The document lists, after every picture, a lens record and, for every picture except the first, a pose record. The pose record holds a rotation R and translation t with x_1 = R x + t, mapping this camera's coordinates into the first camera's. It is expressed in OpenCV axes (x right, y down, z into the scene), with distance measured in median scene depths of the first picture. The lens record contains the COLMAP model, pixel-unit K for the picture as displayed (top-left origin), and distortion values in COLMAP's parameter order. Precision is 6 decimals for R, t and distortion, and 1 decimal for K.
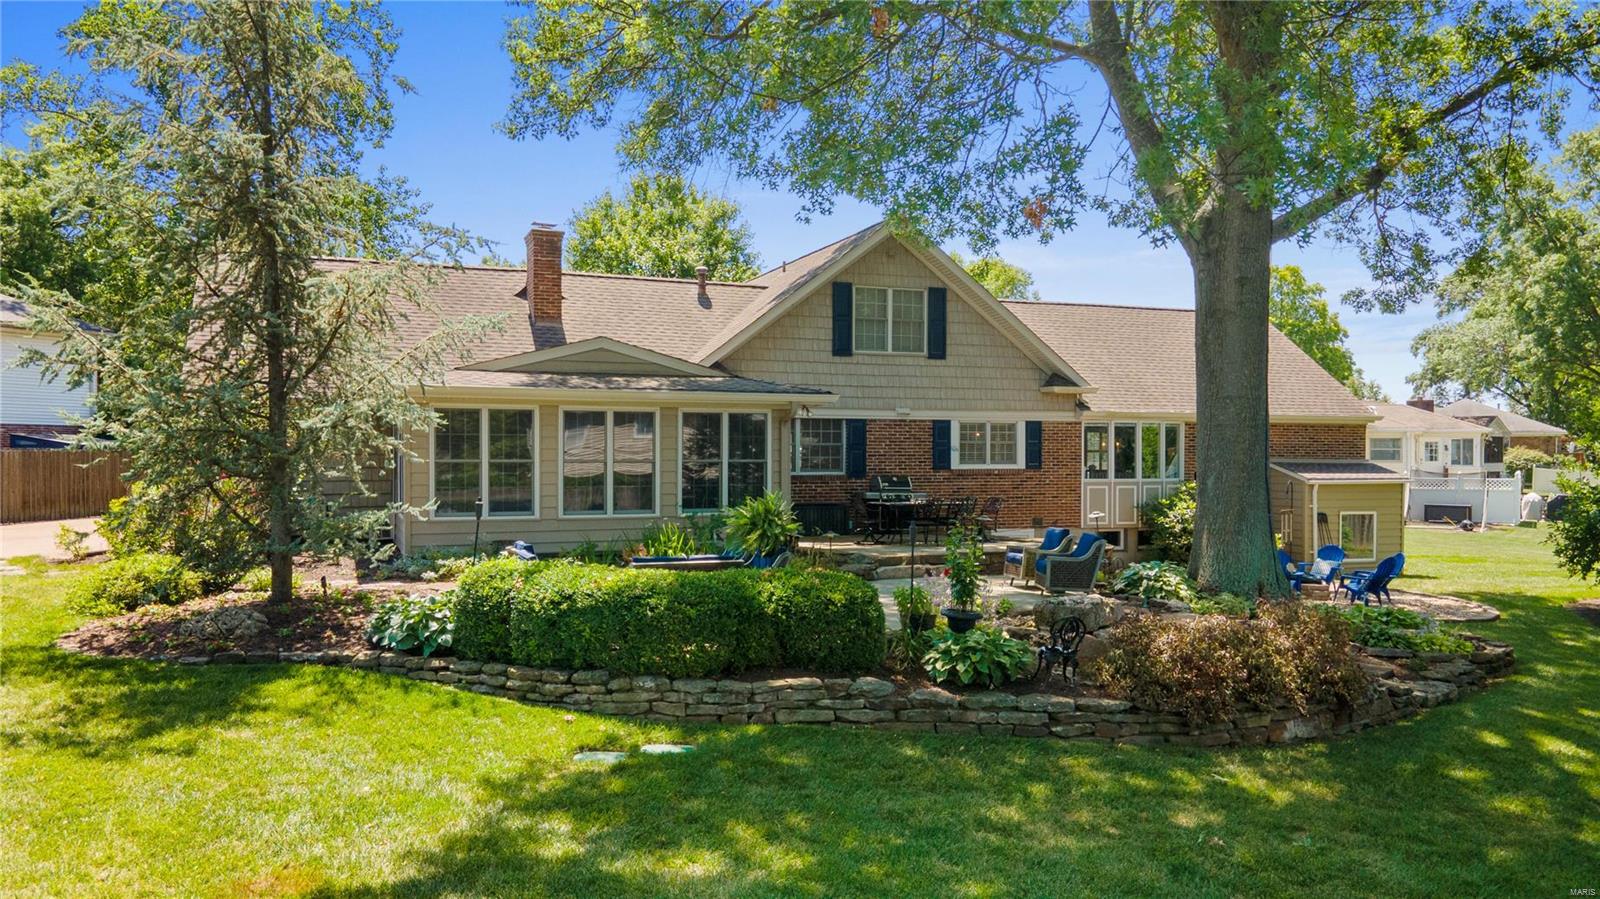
lens RADIAL K [[1157.0, 0, 752.5], [0, 1157.0, 401.9], [0, 0, 1]] dist [0.020354, 0.004033]
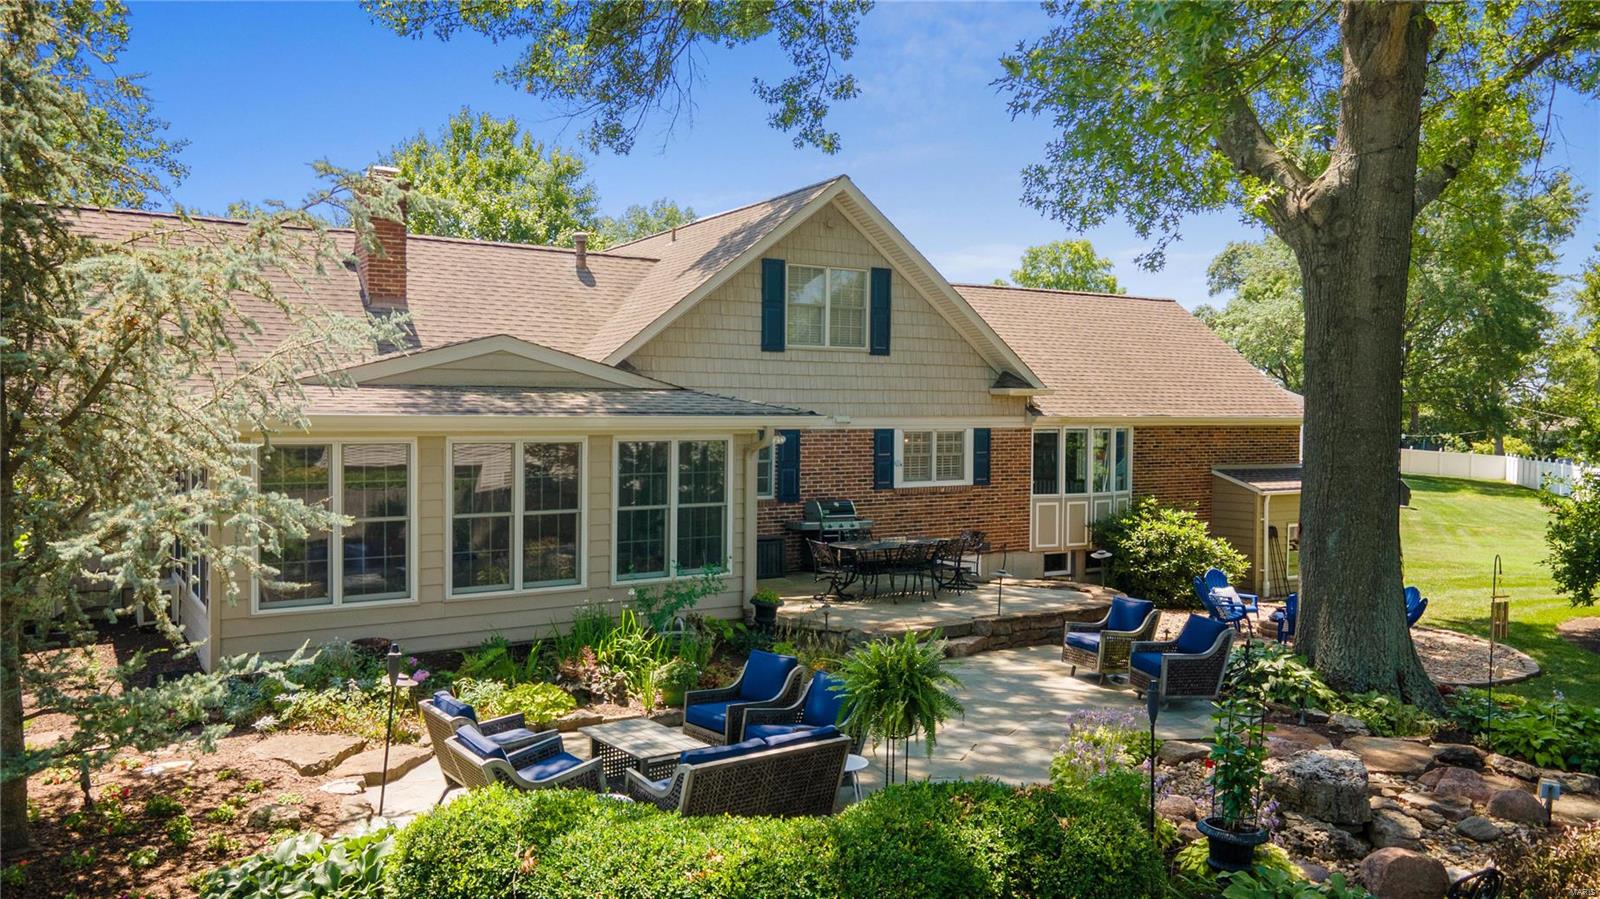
lens RADIAL K [[1157.0, 0, 752.5], [0, 1157.0, 401.9], [0, 0, 1]] dist [0.020354, 0.004033]
pose [[0.980055, 0.000725, 0.198724, -0.092614], [-0.007610, 0.999397, 0.033885, -0.031028], [-0.198580, -0.034722, 0.979469, 0.212766]]
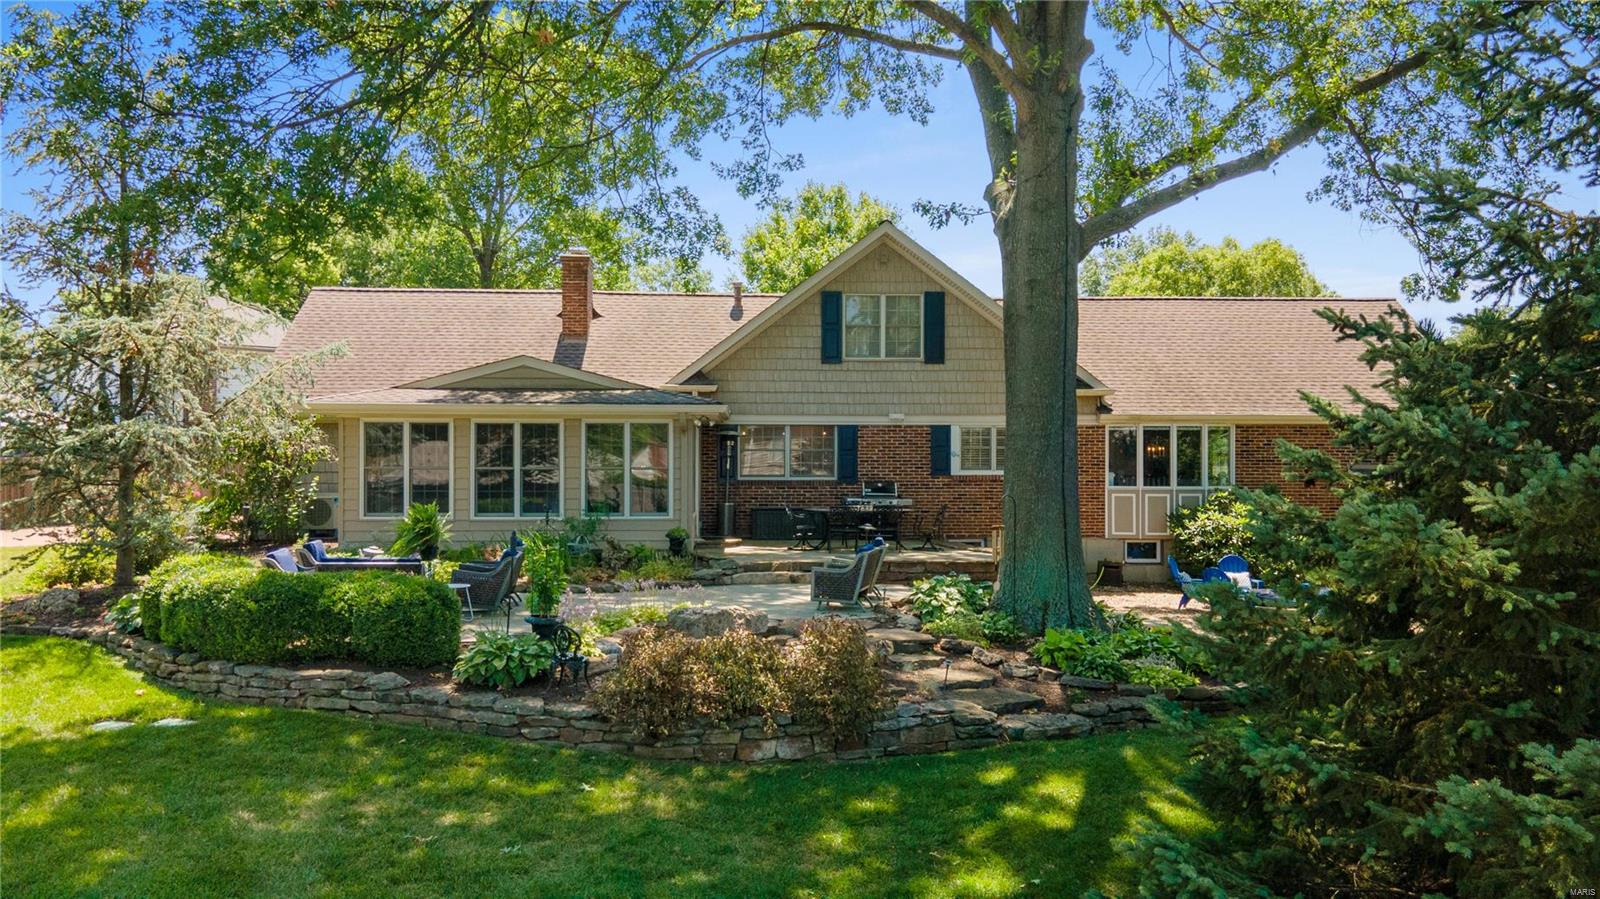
lens RADIAL K [[1149.2, 0, 802.9], [0, 1149.2, 351.1], [0, 0, 1]] dist [0.008154, 0.002151]
pose [[0.952102, -0.027620, -0.304530, 0.352823], [0.014736, 0.998900, -0.044523, -0.005620], [0.305425, 0.037903, 0.951462, 0.028411]]
